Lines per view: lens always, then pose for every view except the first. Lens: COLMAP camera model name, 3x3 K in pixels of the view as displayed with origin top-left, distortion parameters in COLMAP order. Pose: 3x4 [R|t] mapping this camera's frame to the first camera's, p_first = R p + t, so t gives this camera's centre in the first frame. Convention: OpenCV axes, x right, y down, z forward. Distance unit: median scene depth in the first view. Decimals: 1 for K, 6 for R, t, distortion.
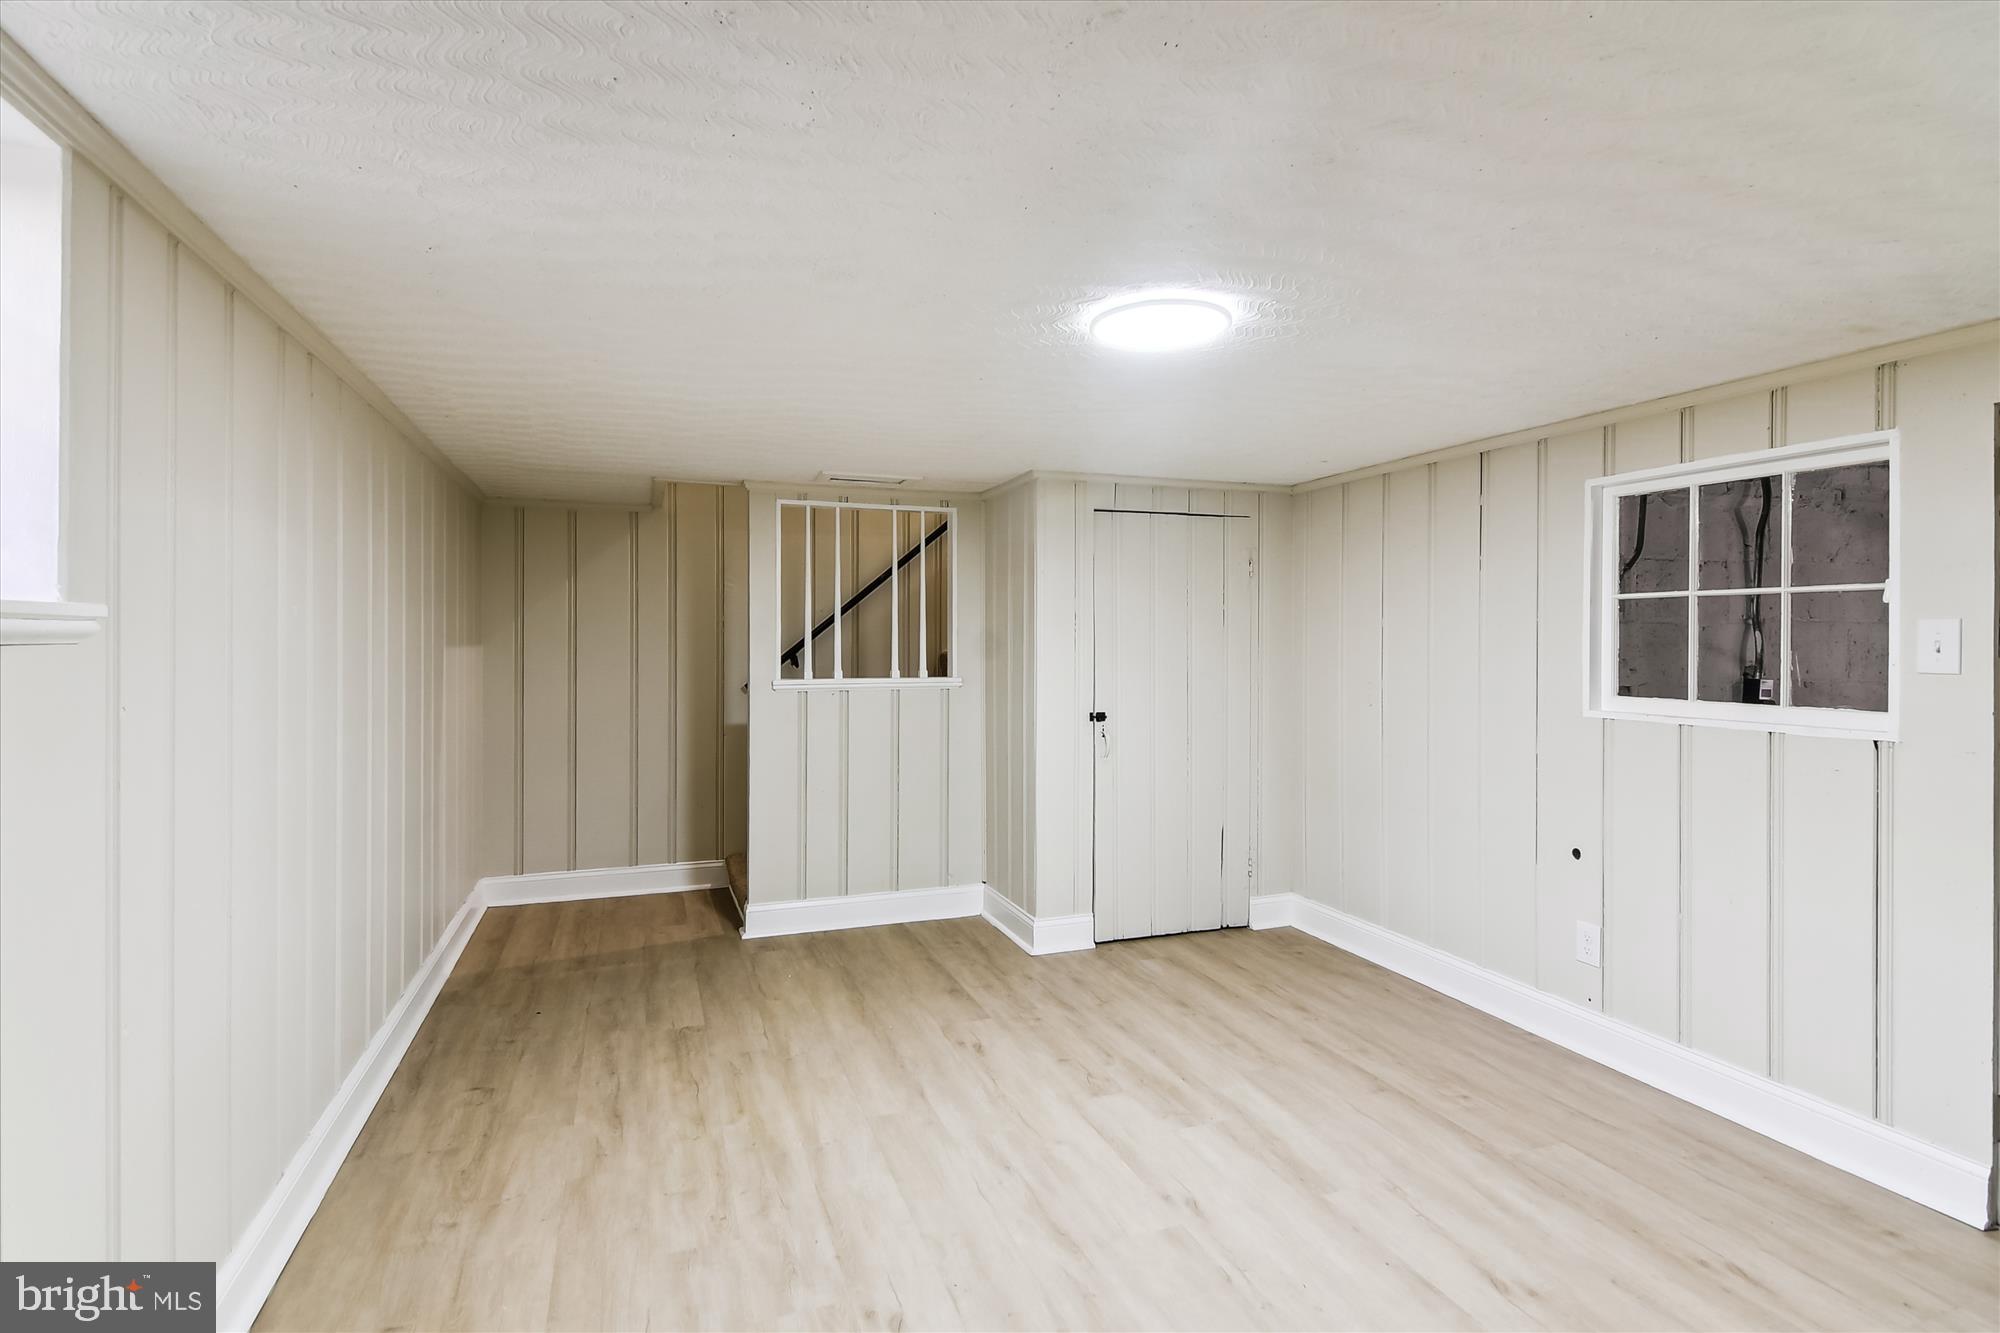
lens RADIAL K [[953.3, 0, 987.7], [0, 953.3, 650.3], [0, 0, 1]] dist [0.006558, 0.000134]
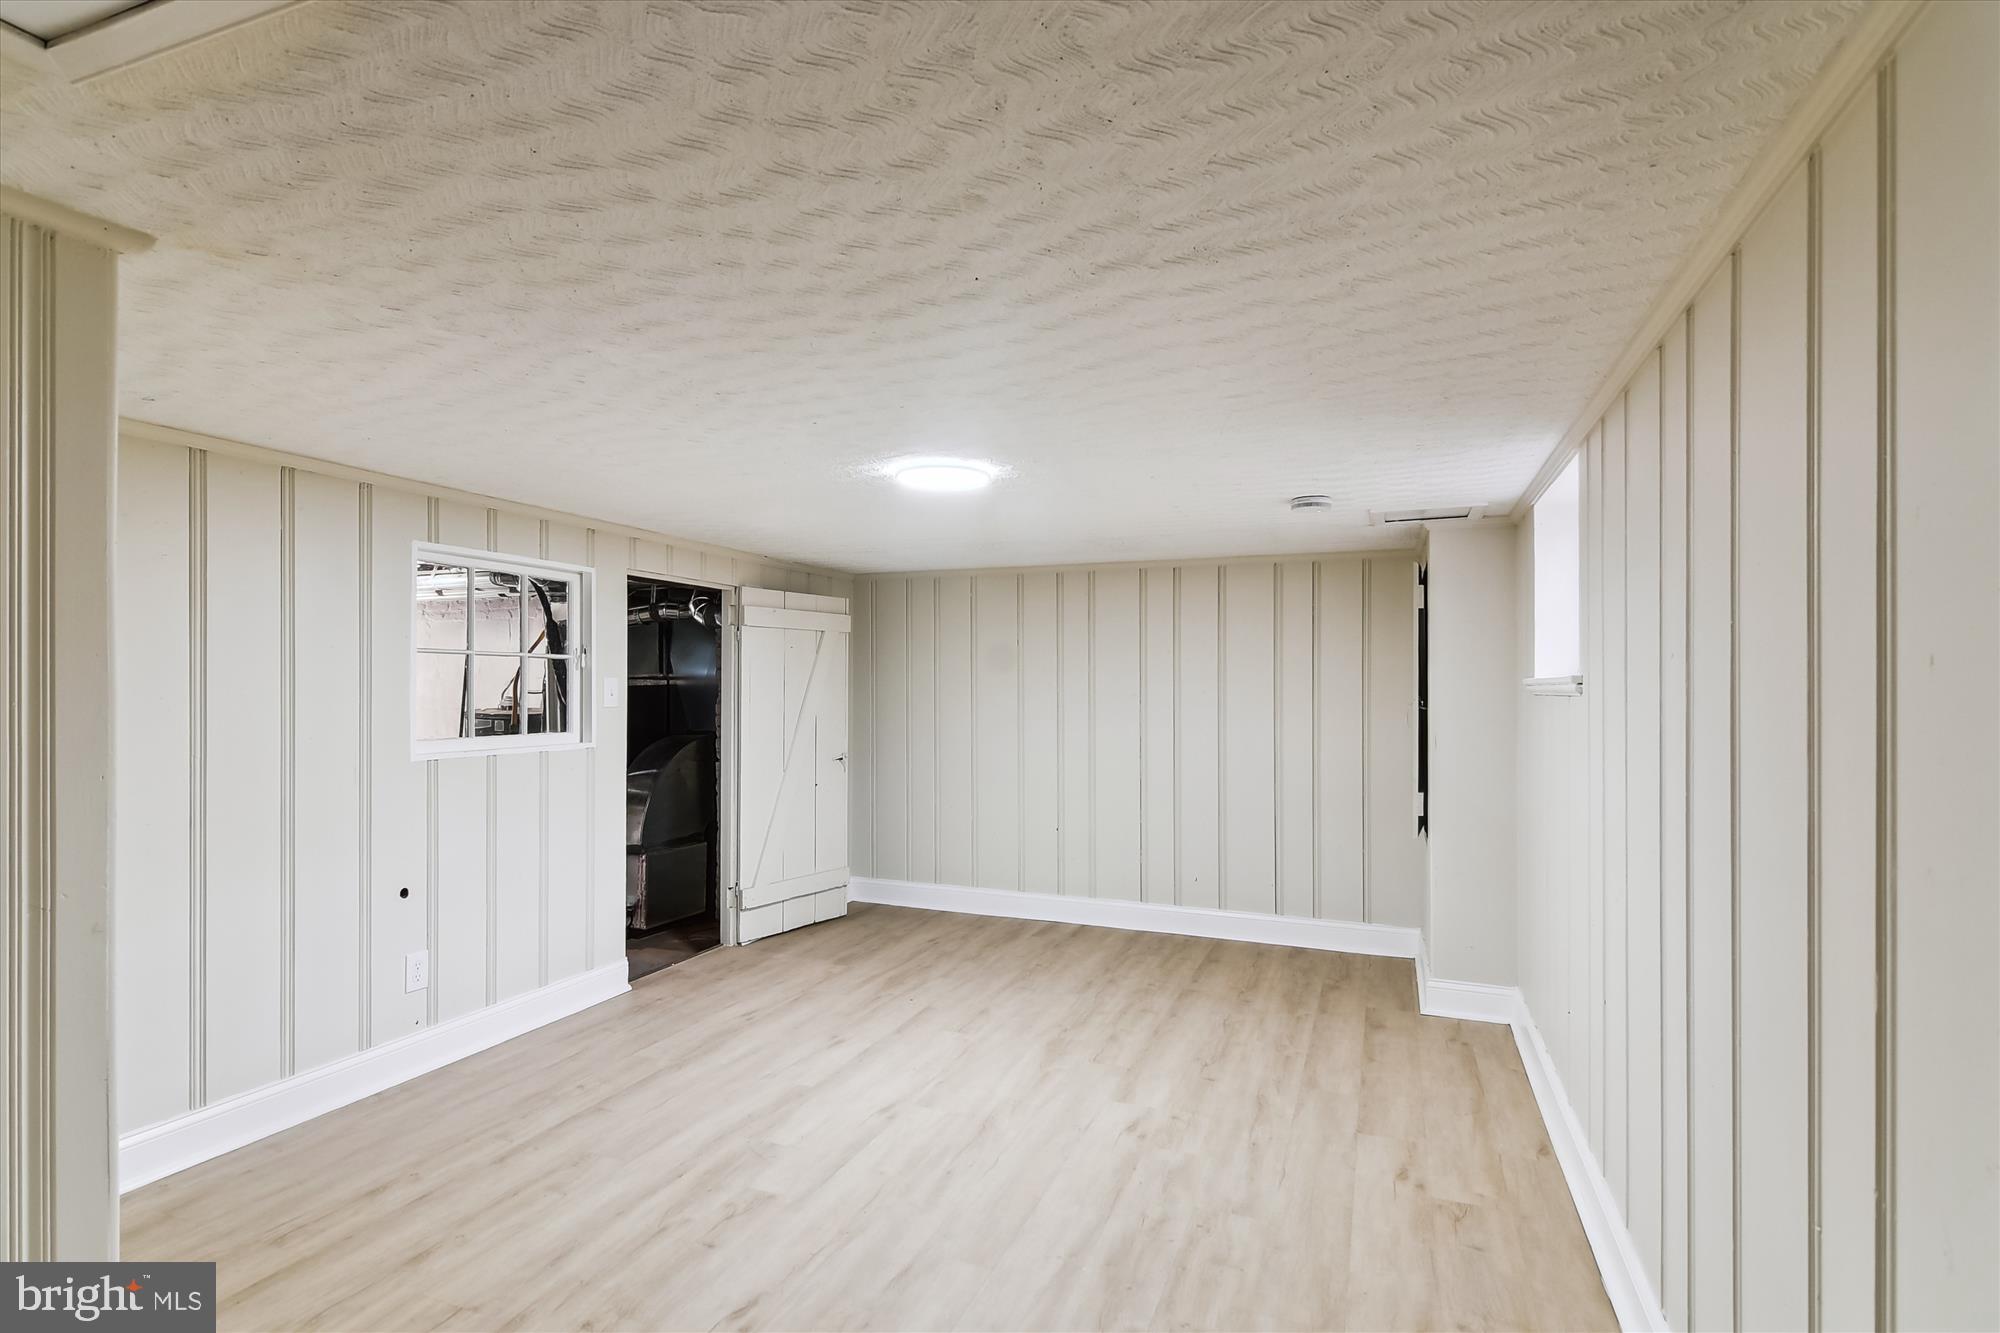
lens RADIAL K [[953.3, 0, 999.2], [0, 953.3, 677.0], [0, 0, 1]] dist [0.006558, 0.000134]
pose [[-0.741074, 0.004369, 0.671409, -0.679281], [0.005708, 0.999984, -0.000206, -0.023550], [-0.671399, 0.003680, -0.741087, 1.583456]]
